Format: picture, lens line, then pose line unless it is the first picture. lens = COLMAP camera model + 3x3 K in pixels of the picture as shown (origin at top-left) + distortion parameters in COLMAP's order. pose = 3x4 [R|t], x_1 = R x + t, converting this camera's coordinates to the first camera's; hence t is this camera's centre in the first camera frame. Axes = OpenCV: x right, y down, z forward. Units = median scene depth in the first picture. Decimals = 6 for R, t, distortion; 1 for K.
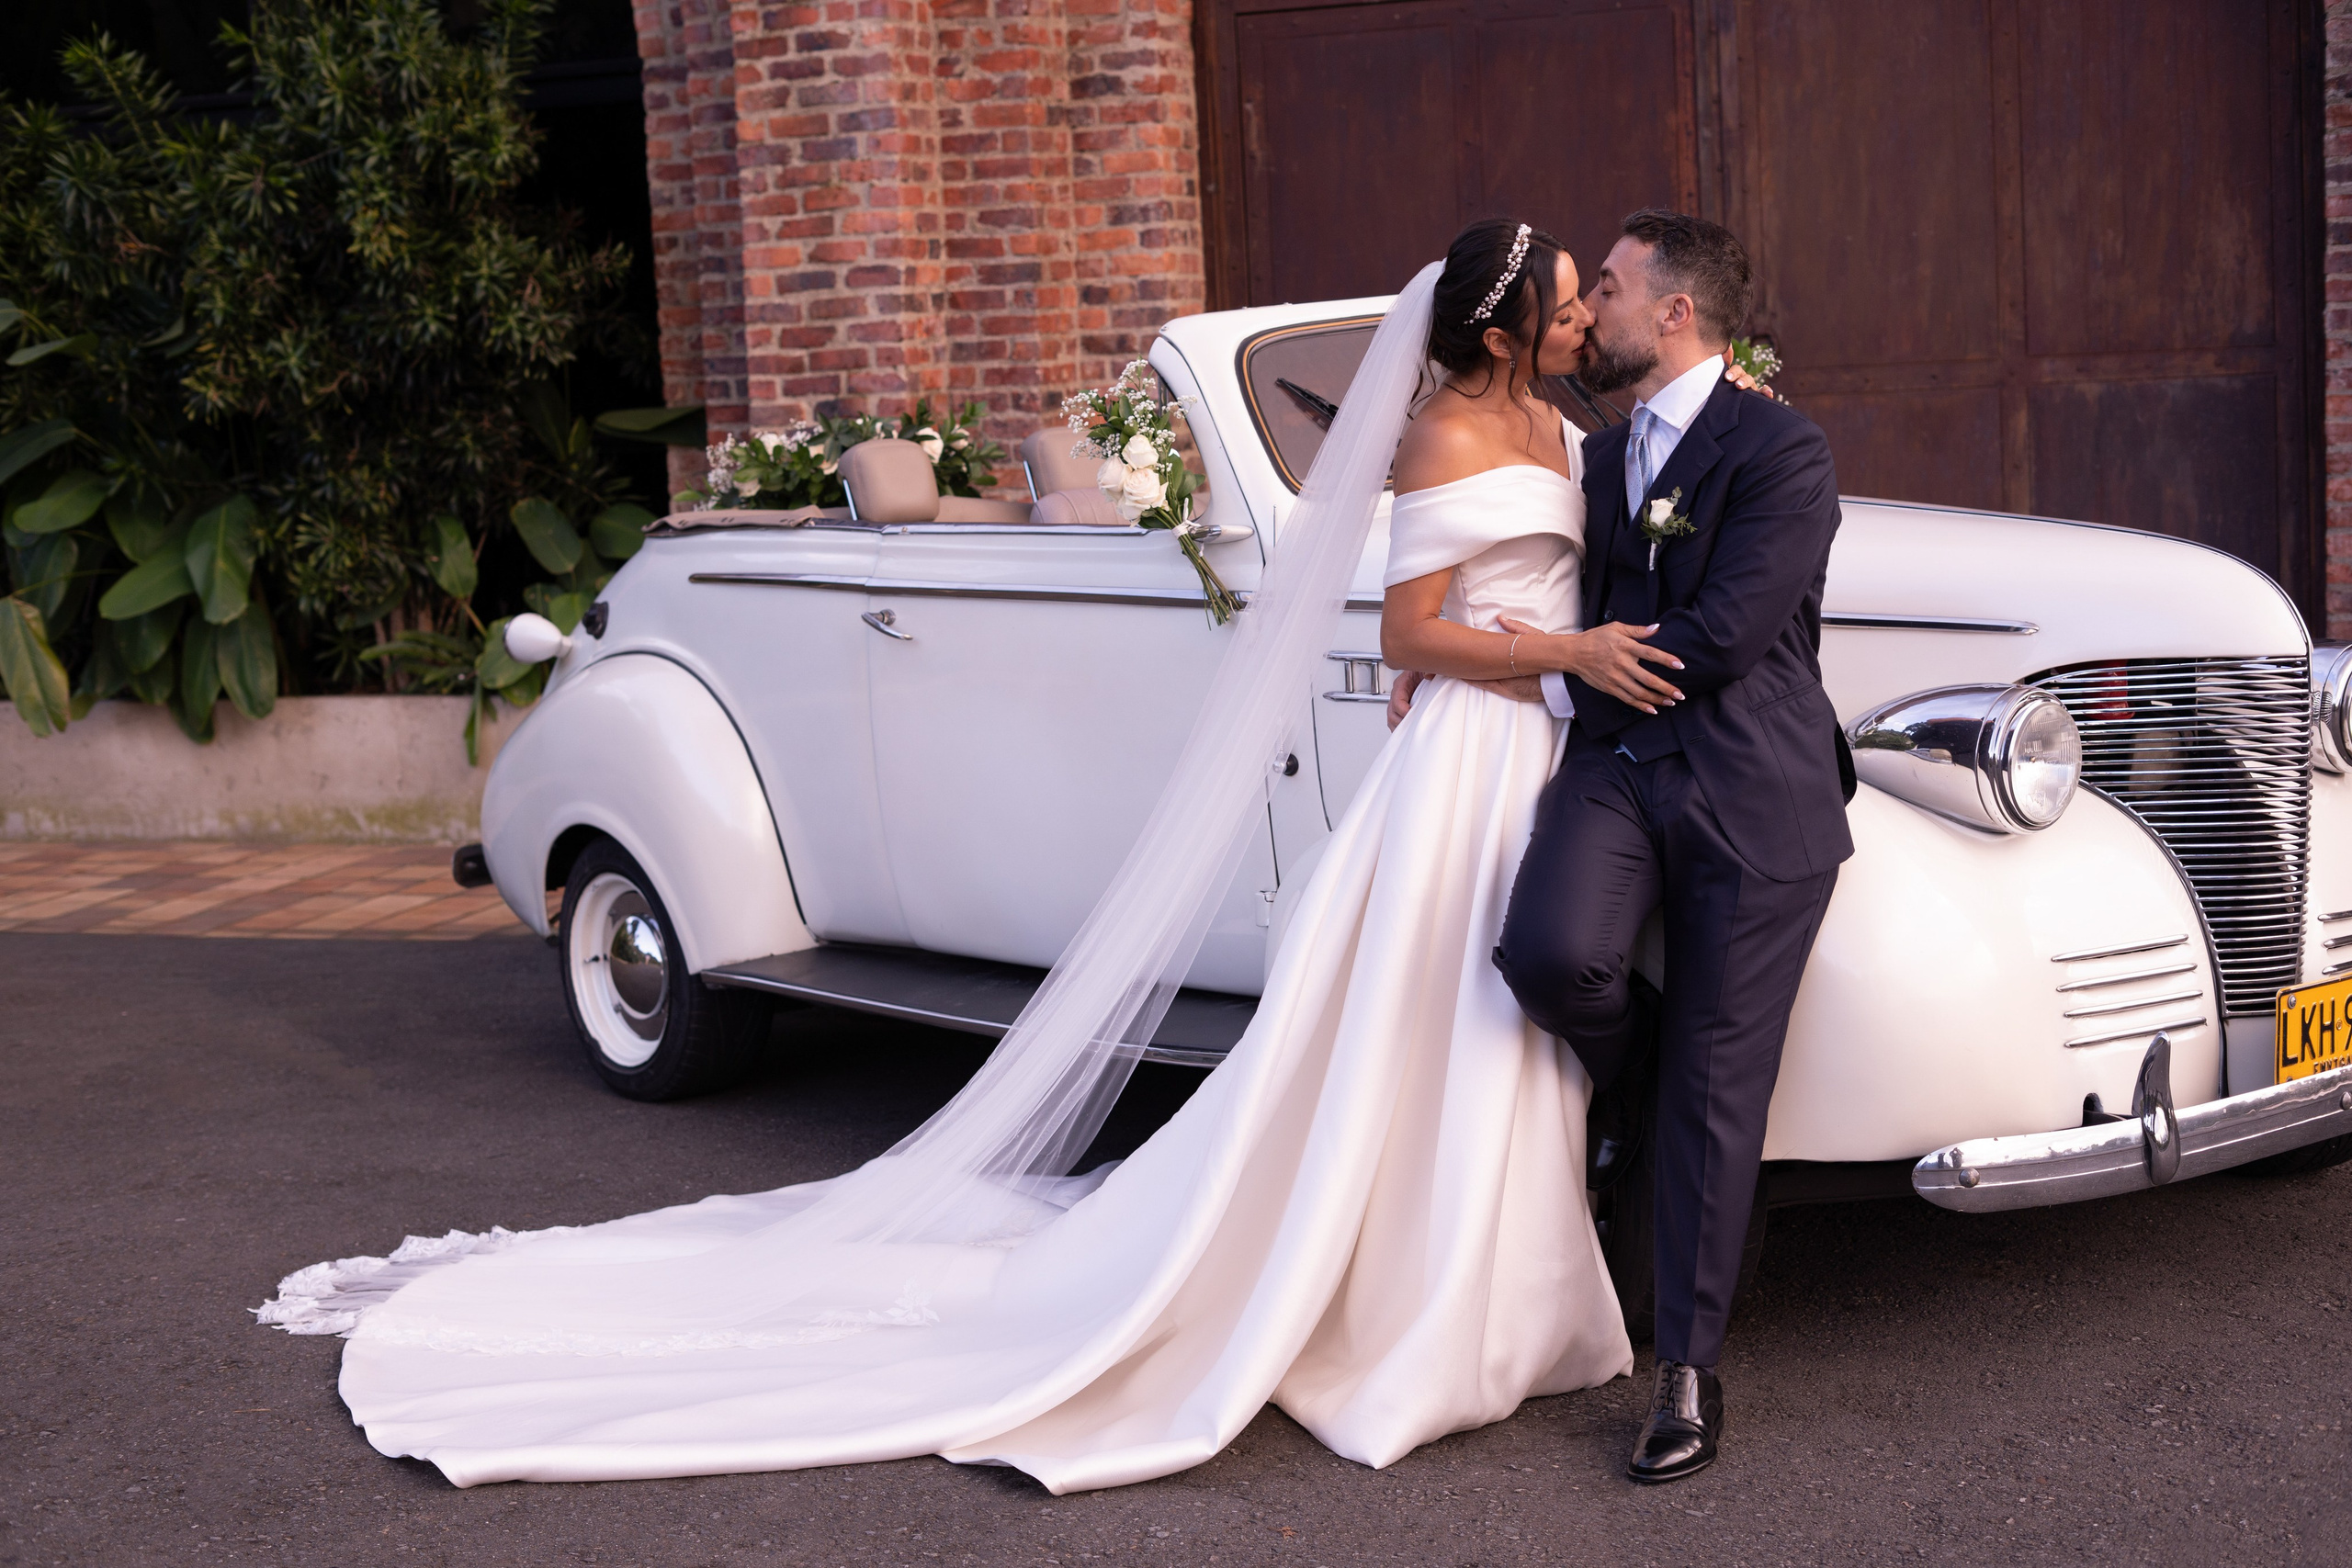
lens RADIAL K [[3424.0, 0, 1180.3], [0, 3424.0, 780.0], [0, 0, 1]] dist [-0.021825, 0.000000]
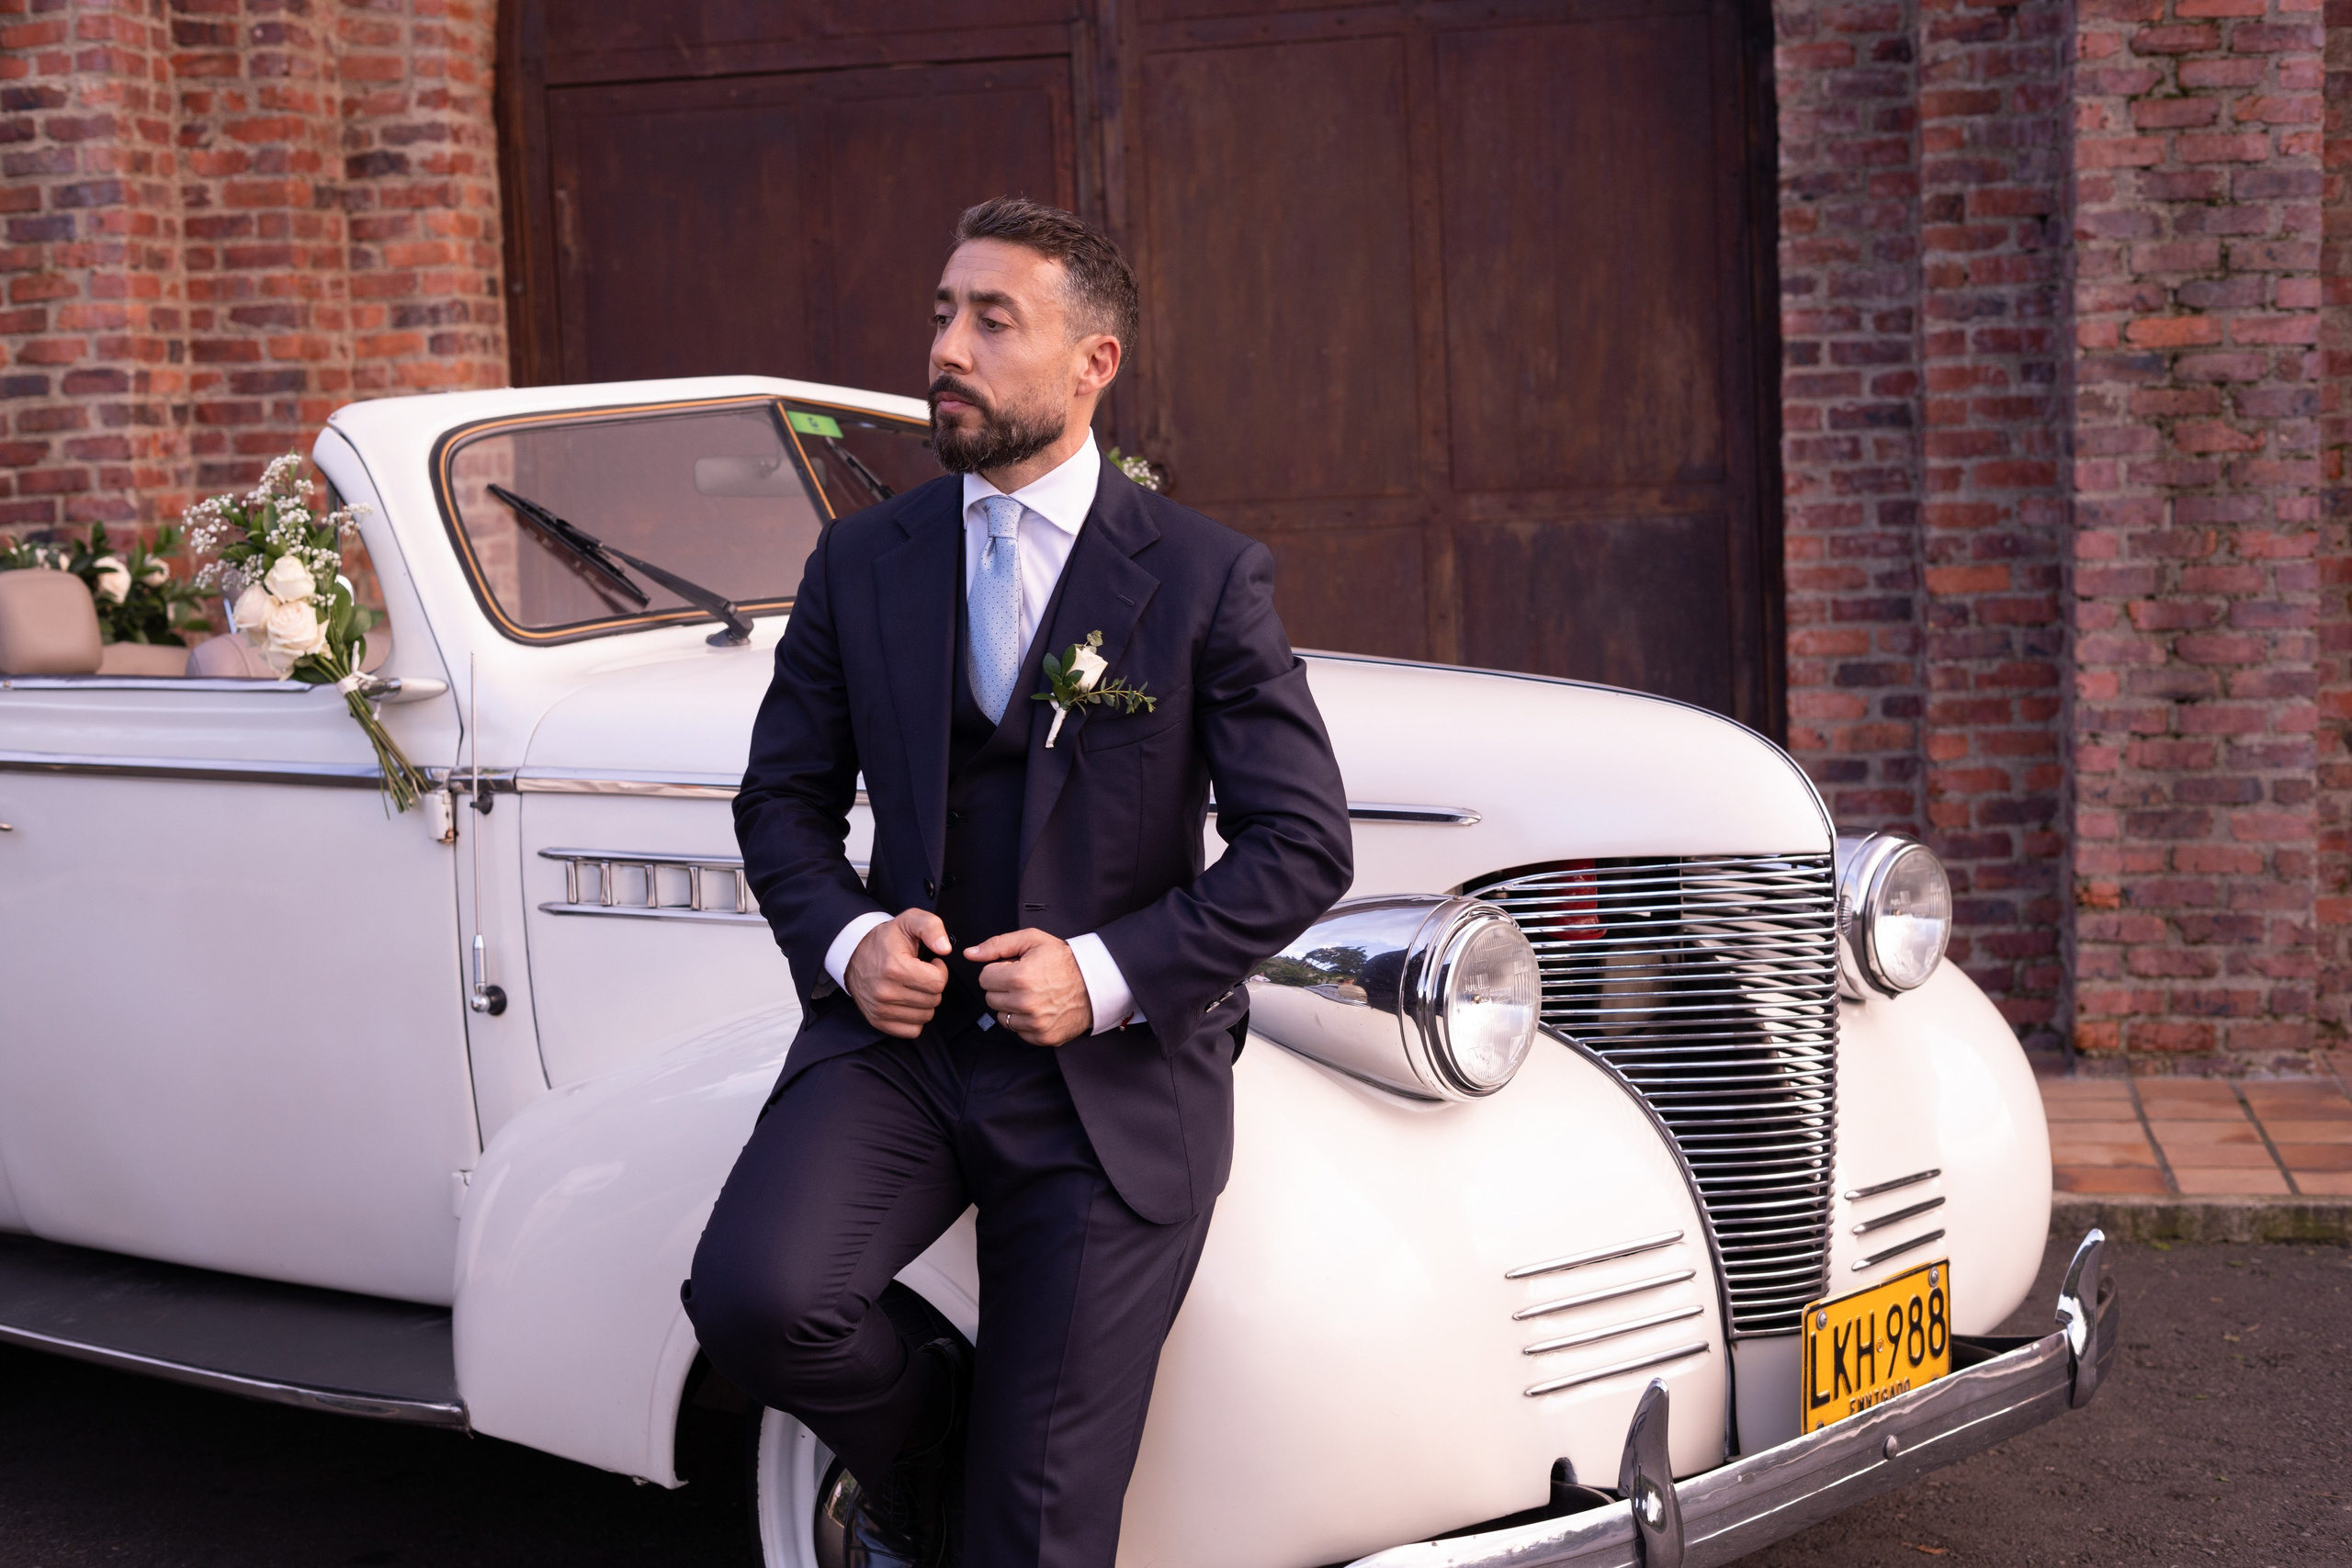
lens RADIAL K [[3424.0, 0, 1167.9], [0, 3424.0, 794.2], [0, 0, 1]] dist [-0.021825, 0.000000]
pose [[0.987111, -0.003042, 0.160008, 0.033441], [0.009897, 0.999066, -0.042061, -0.009615], [-0.159730, 0.043102, 0.986219, 0.142648]]
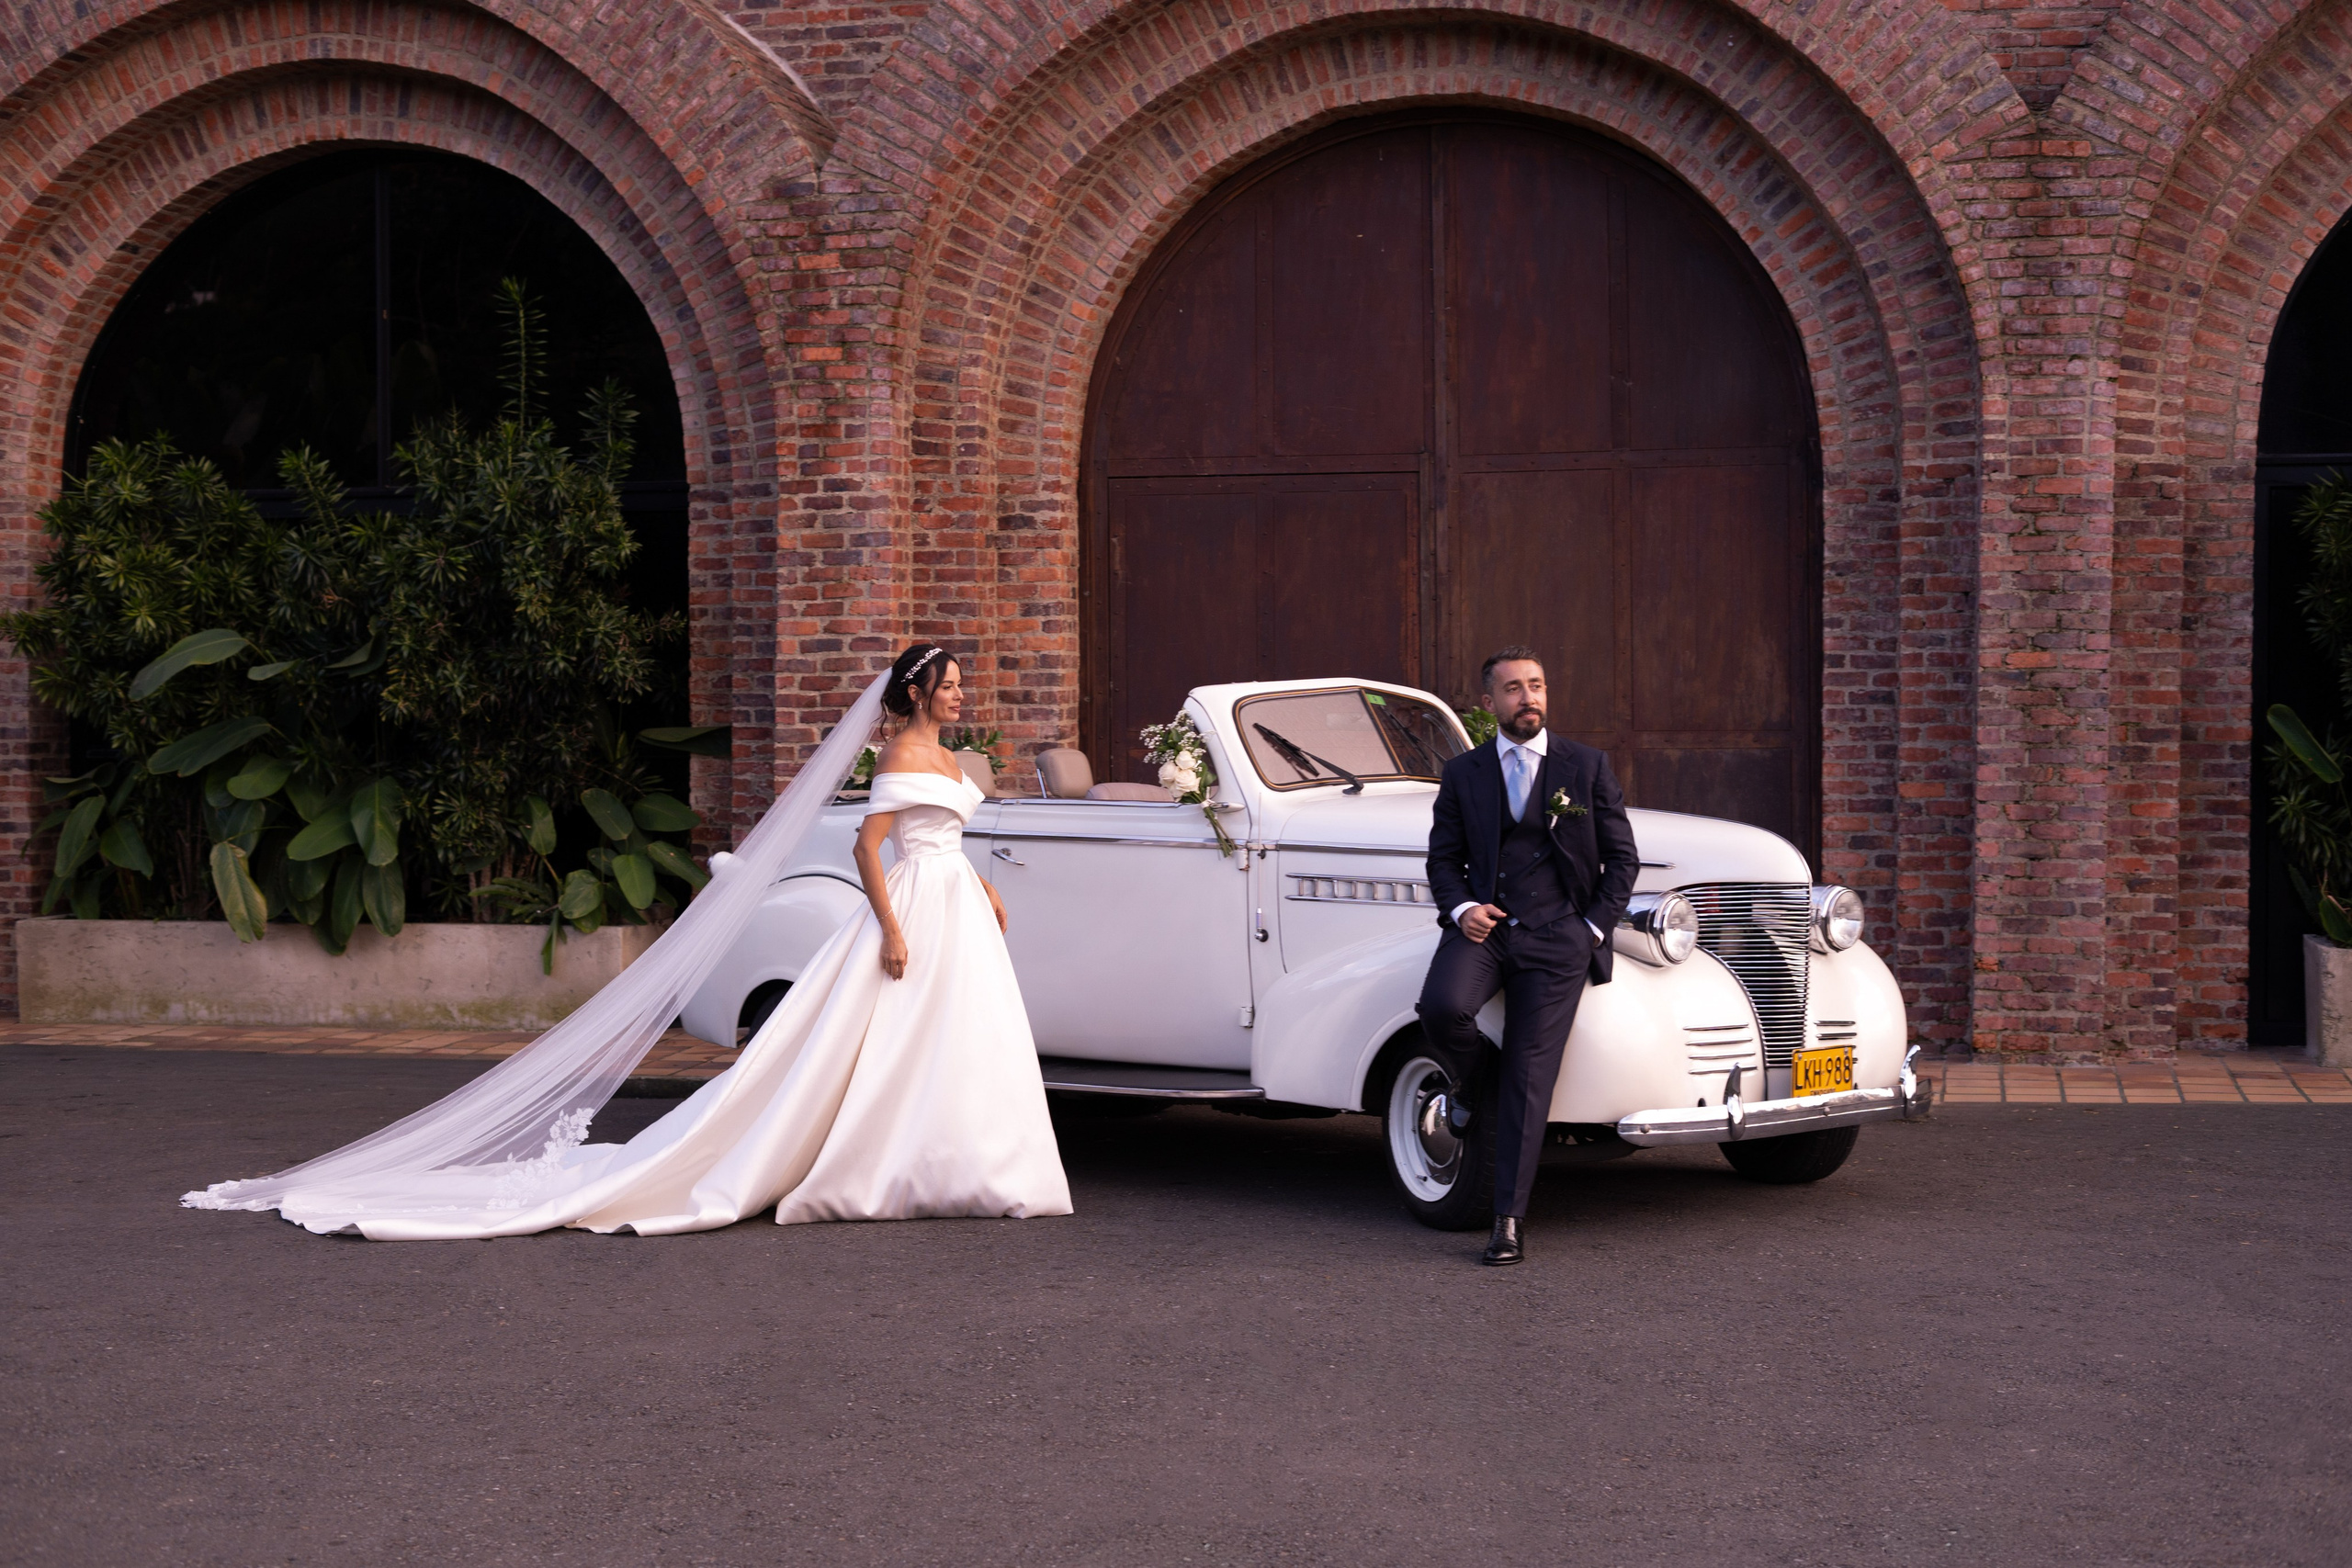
lens RADIAL K [[3424.0, 0, 1192.9], [0, 3424.0, 796.0], [0, 0, 1]] dist [-0.021825, 0.000000]
pose [[0.989729, 0.039251, 0.137459, -0.148753], [-0.025434, 0.994575, -0.100867, 0.061268], [-0.140673, 0.096335, 0.985358, -0.453536]]
